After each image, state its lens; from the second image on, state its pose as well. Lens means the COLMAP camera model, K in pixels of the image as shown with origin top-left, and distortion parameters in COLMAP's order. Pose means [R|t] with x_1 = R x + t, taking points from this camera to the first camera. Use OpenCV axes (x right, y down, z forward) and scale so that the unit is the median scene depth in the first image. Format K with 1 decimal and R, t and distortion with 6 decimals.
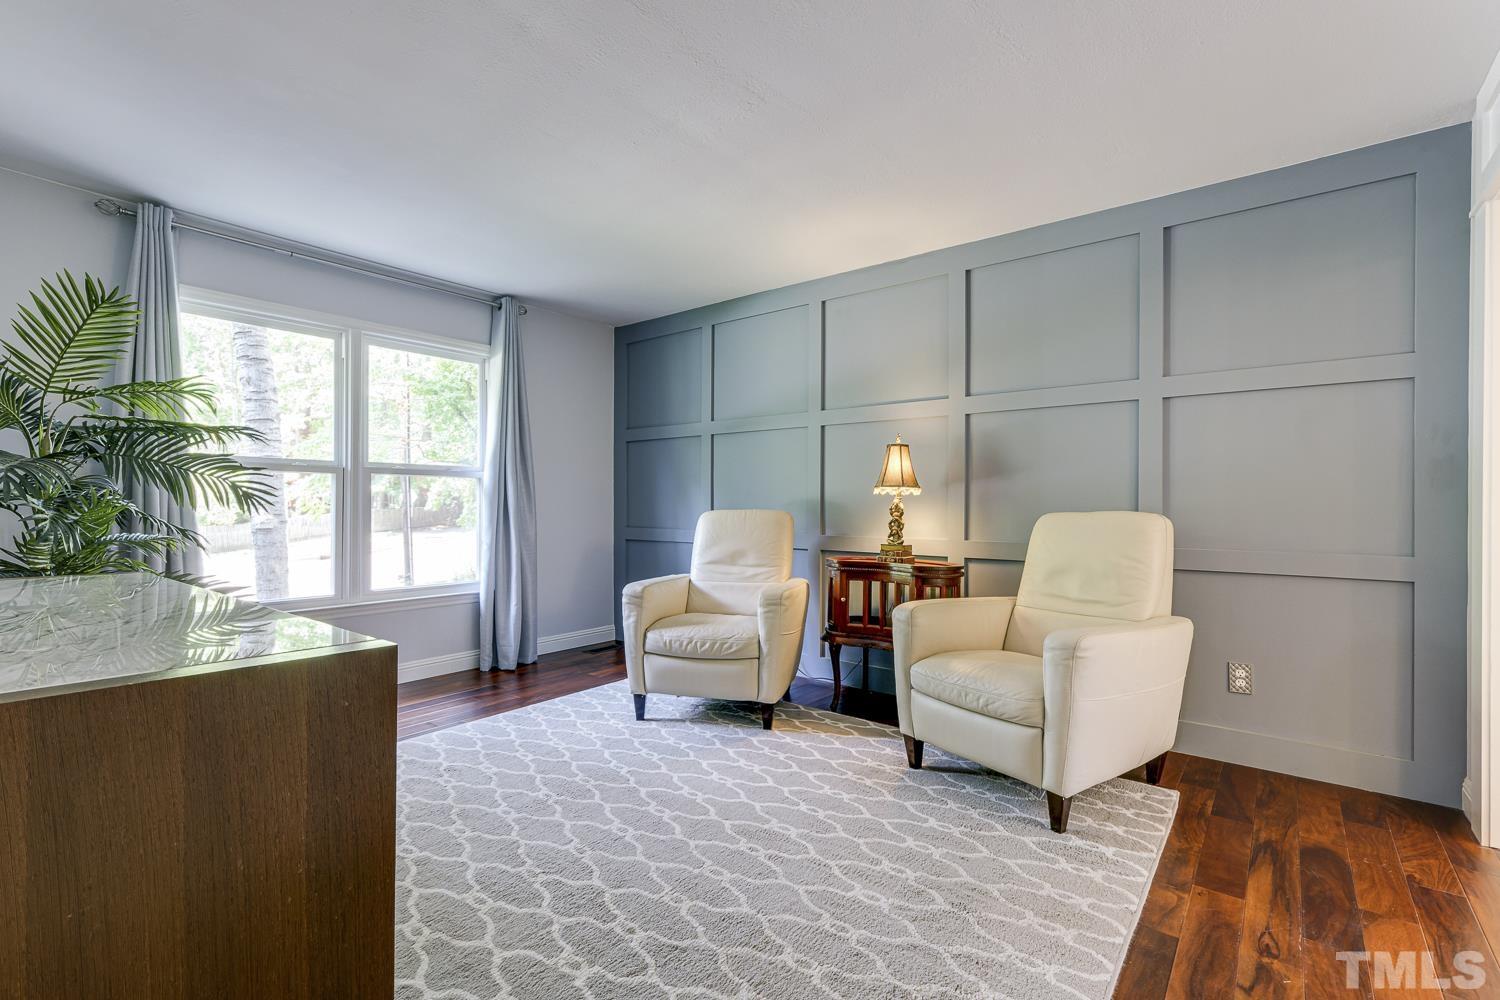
lens RADIAL K [[682.5, 0, 767.7], [0, 682.5, 506.9], [0, 0, 1]] dist [-0.001633, -0.000113]
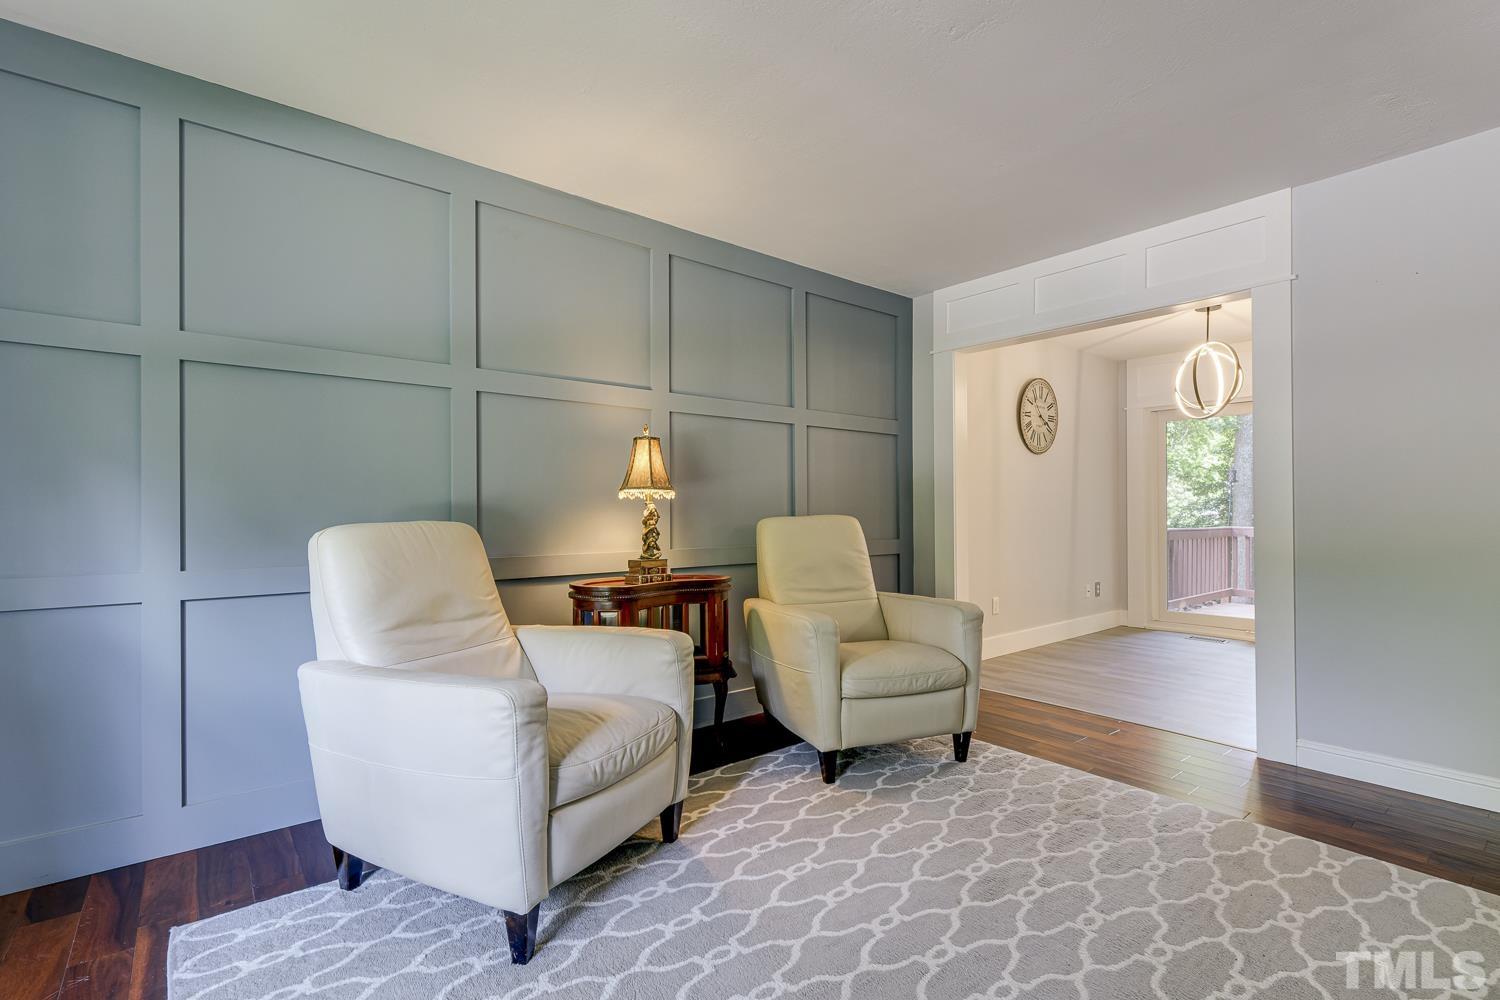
lens RADIAL K [[682.5, 0, 767.7], [0, 682.5, 506.9], [0, 0, 1]] dist [-0.001633, -0.000113]
pose [[0.215838, -0.001572, 0.976428, -0.638799], [0.006037, 0.999982, 0.000275, -0.007914], [-0.976410, 0.005835, 0.215844, 0.746683]]
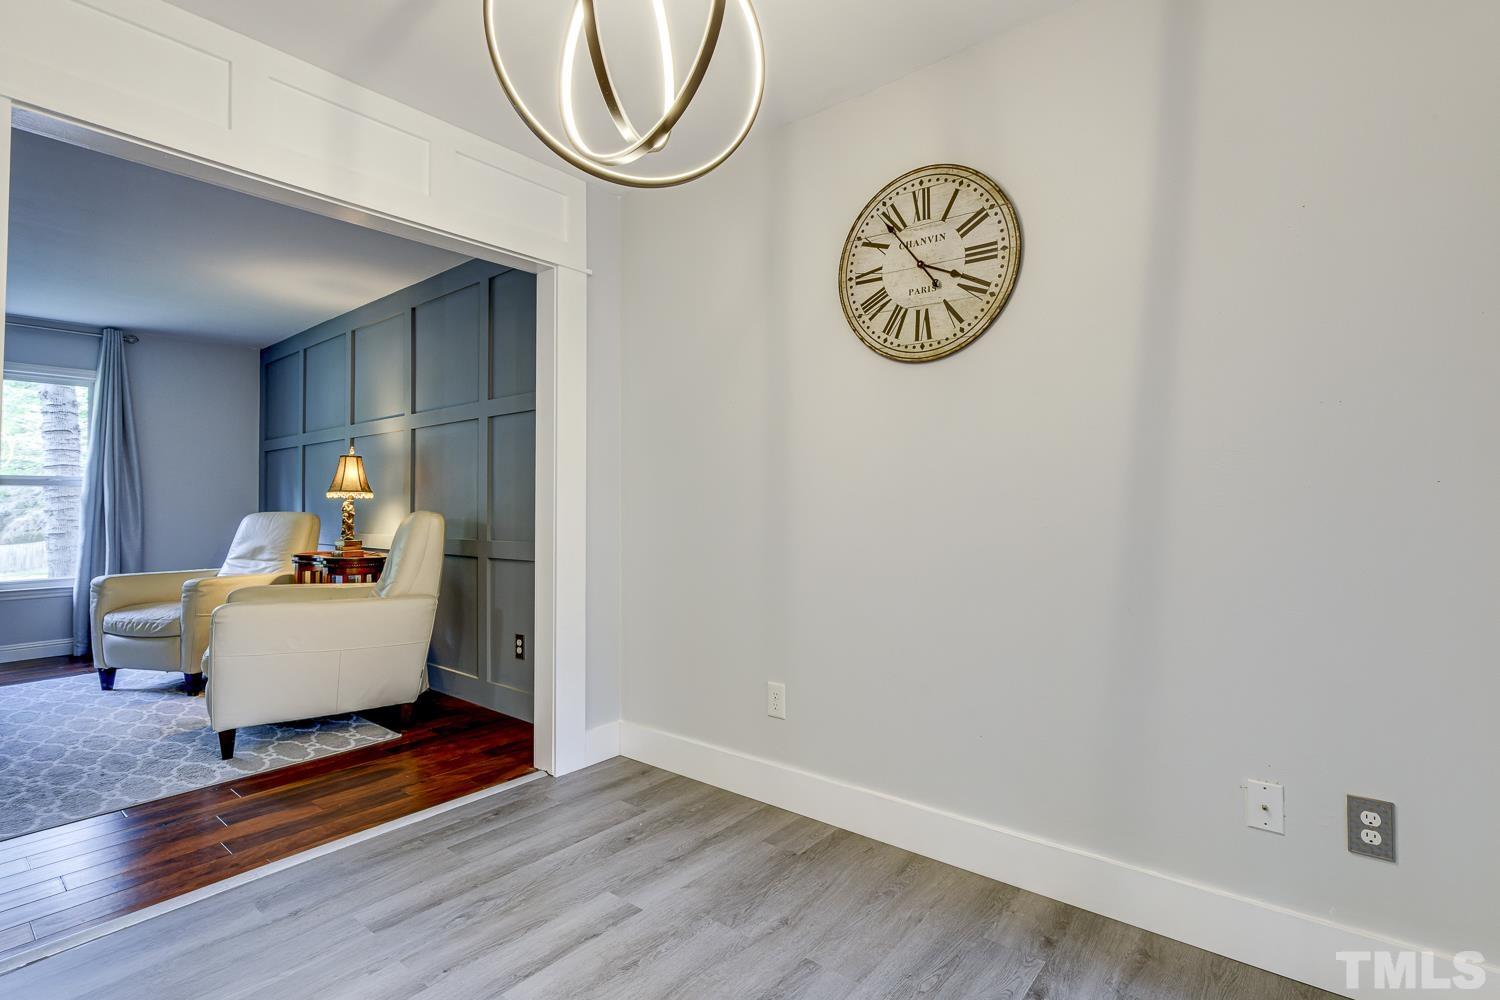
lens RADIAL K [[709.7, 0, 795.1], [0, 709.7, 492.4], [0, 0, 1]] dist [-0.008963, -0.000384]
pose [[0.999911, -0.013286, 0.000837, 1.049749], [0.013298, 0.999771, -0.016786, 0.002915], [-0.000614, 0.016795, 0.999859, -0.243606]]
